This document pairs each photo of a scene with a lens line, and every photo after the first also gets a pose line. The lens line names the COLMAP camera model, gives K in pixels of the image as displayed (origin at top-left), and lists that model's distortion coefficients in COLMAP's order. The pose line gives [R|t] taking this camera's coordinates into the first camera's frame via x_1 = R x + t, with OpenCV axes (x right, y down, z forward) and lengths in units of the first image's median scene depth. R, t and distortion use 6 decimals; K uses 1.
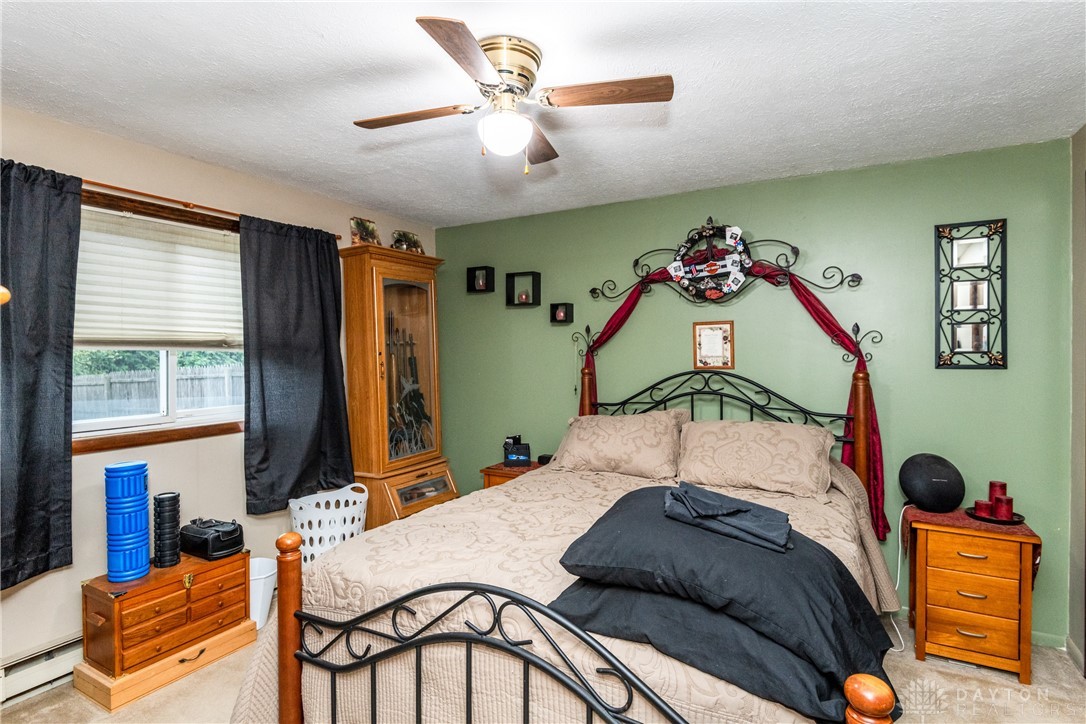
lens RADIAL K [[542.7, 0, 542.5], [0, 542.7, 356.1], [0, 0, 1]] dist [-0.000986, -0.000282]
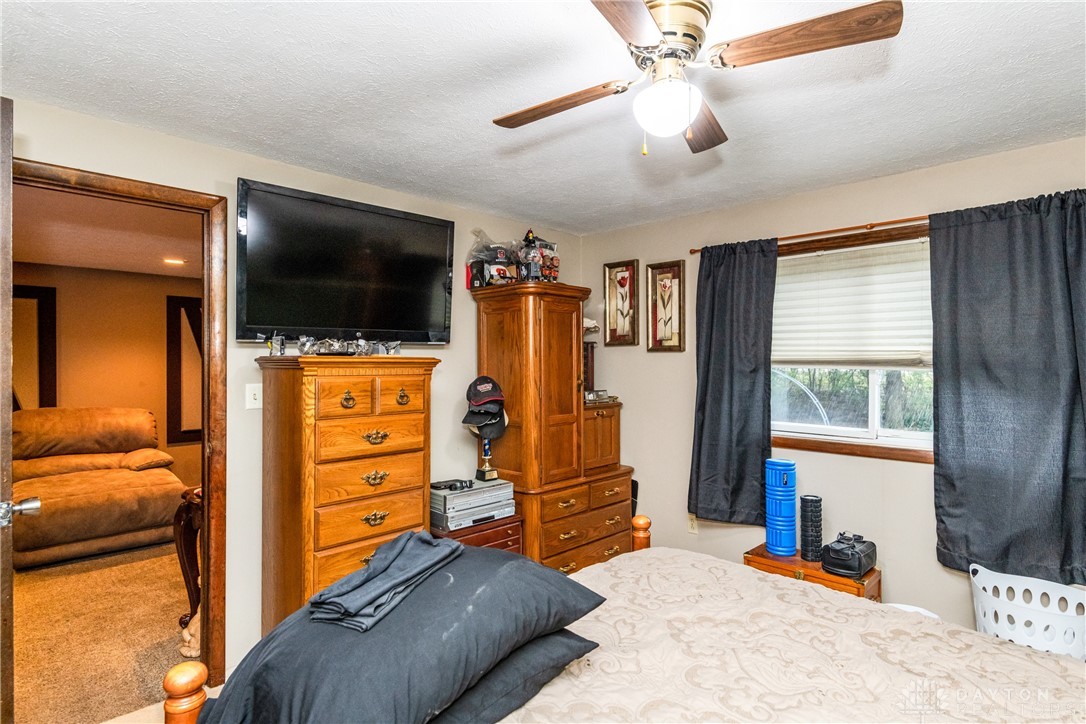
lens RADIAL K [[550.0, 0, 544.3], [0, 550.0, 362.7], [0, 0, 1]] dist [-0.001234, -0.000439]
pose [[-0.233080, -0.001853, -0.972456, 0.452961], [-0.014511, 0.999893, 0.001573, -0.014451], [0.972349, 0.014478, -0.233082, 0.600217]]
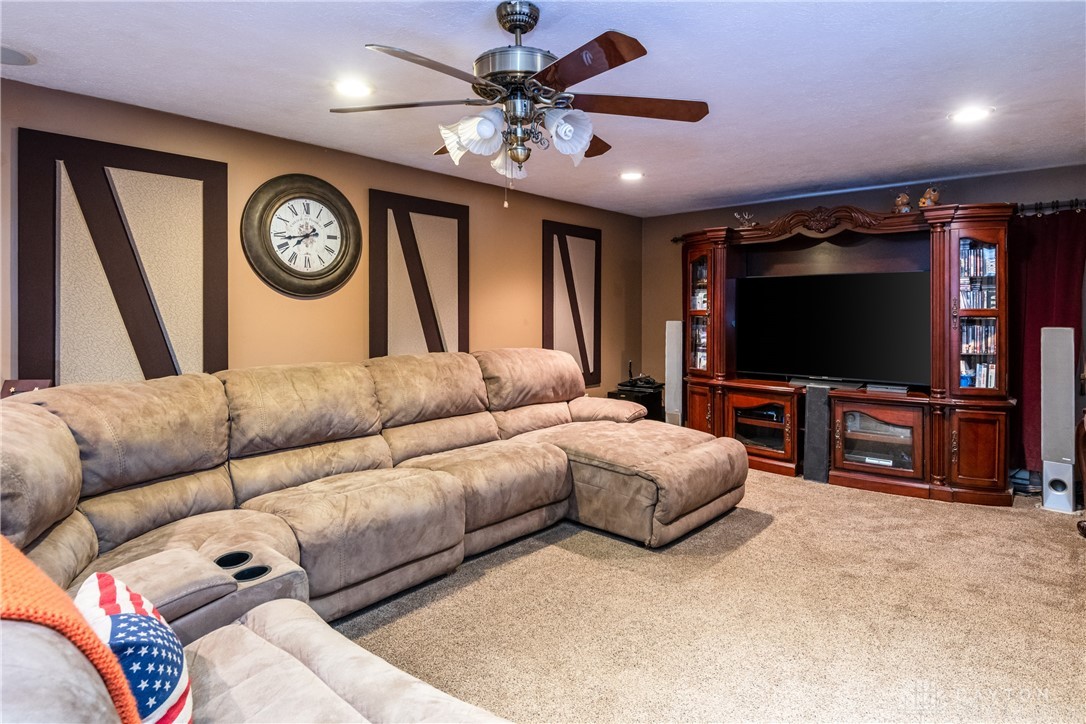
lens RADIAL K [[594.5, 0, 542.3], [0, 594.5, 309.5], [0, 0, 1]] dist [0.000271, -0.000458]
pose [[-0.243589, 0.000958, -0.969878, 0.627280], [-0.012943, 0.999907, 0.004238, 0.037749], [0.969792, 0.013586, -0.243554, -0.765818]]
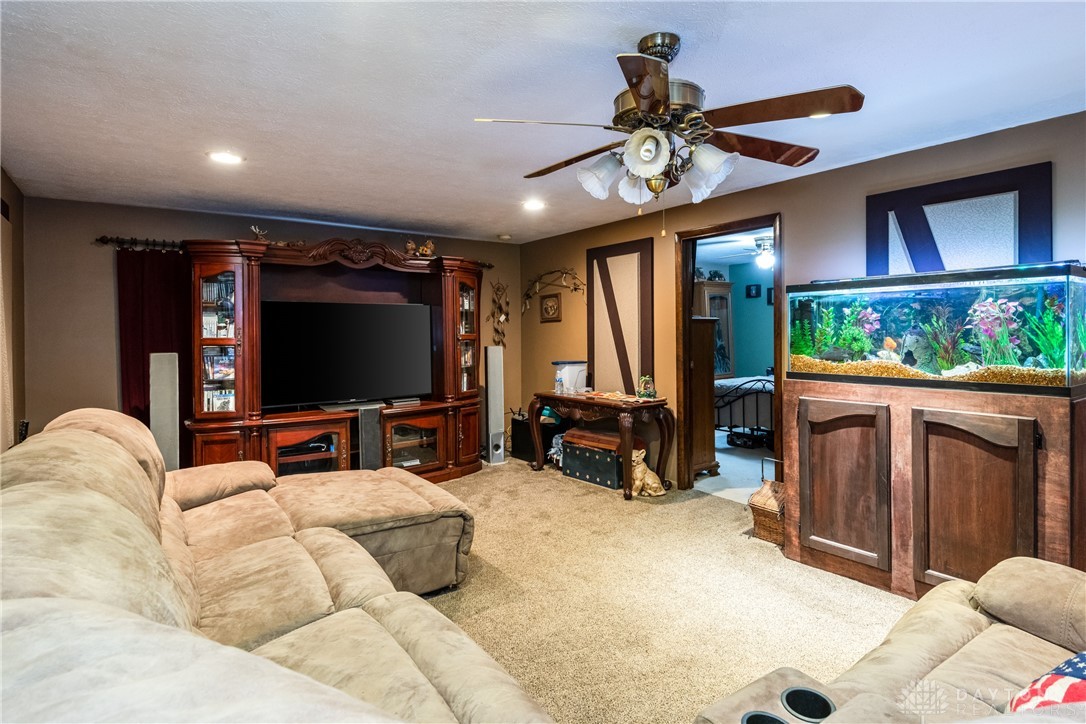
lens RADIAL K [[583.8, 0, 544.5], [0, 583.8, 335.6], [0, 0, 1]] dist [0.000506, 0.000003]
pose [[0.906215, -0.004908, -0.422789, 0.123833], [0.002593, 0.999978, -0.006050, 0.044707], [0.422810, 0.004387, 0.906208, -1.634850]]
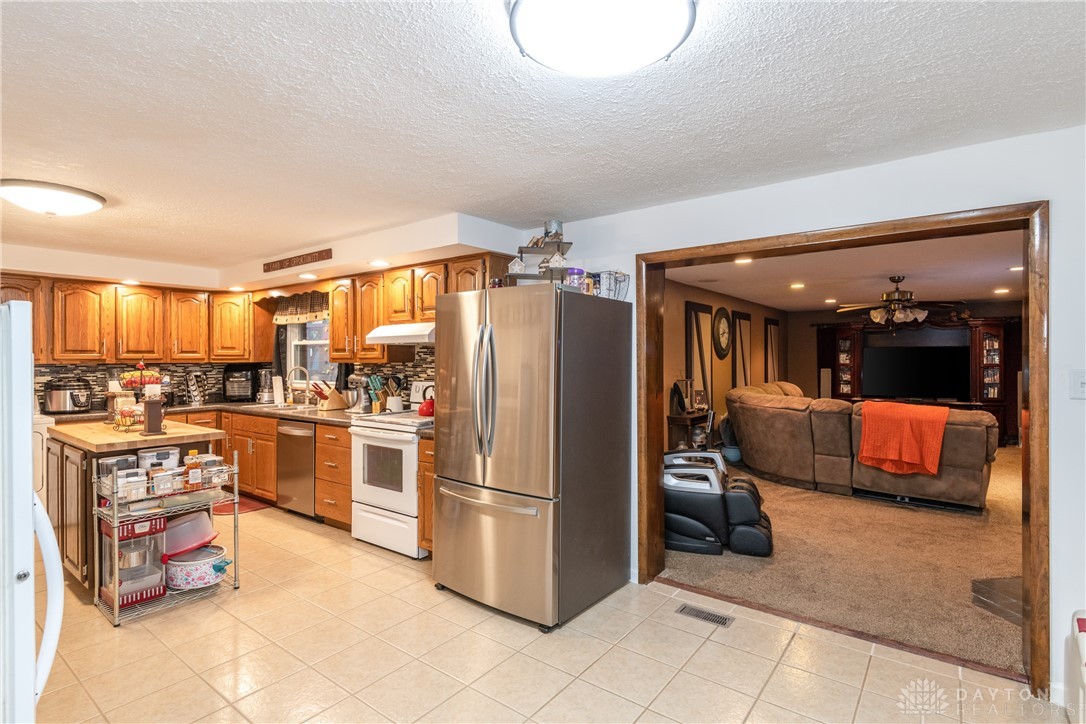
lens RADIAL K [[542.7, 0, 542.5], [0, 542.7, 356.1], [0, 0, 1]] dist [-0.000986, -0.000282]
pose [[-0.149530, -0.003790, -0.988750, 2.165101], [-0.014161, 0.999898, -0.001692, 0.029347], [0.988656, 0.013749, -0.149569, -1.970452]]
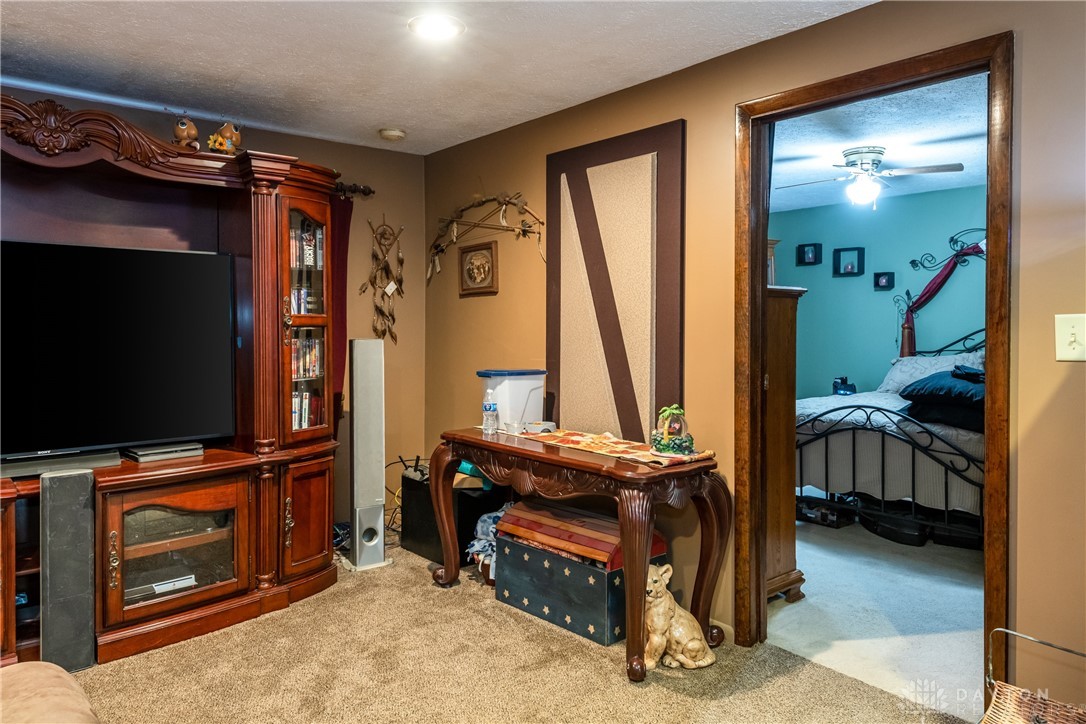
lens RADIAL K [[738.7, 0, 505.8], [0, 738.7, 326.7], [0, 0, 1]] dist [0.001969, -0.000671]
pose [[0.919903, 0.005834, -0.392102, -0.114737], [-0.008243, 0.999956, -0.004459, 0.049482], [0.392059, 0.007334, 0.919911, -1.058807]]
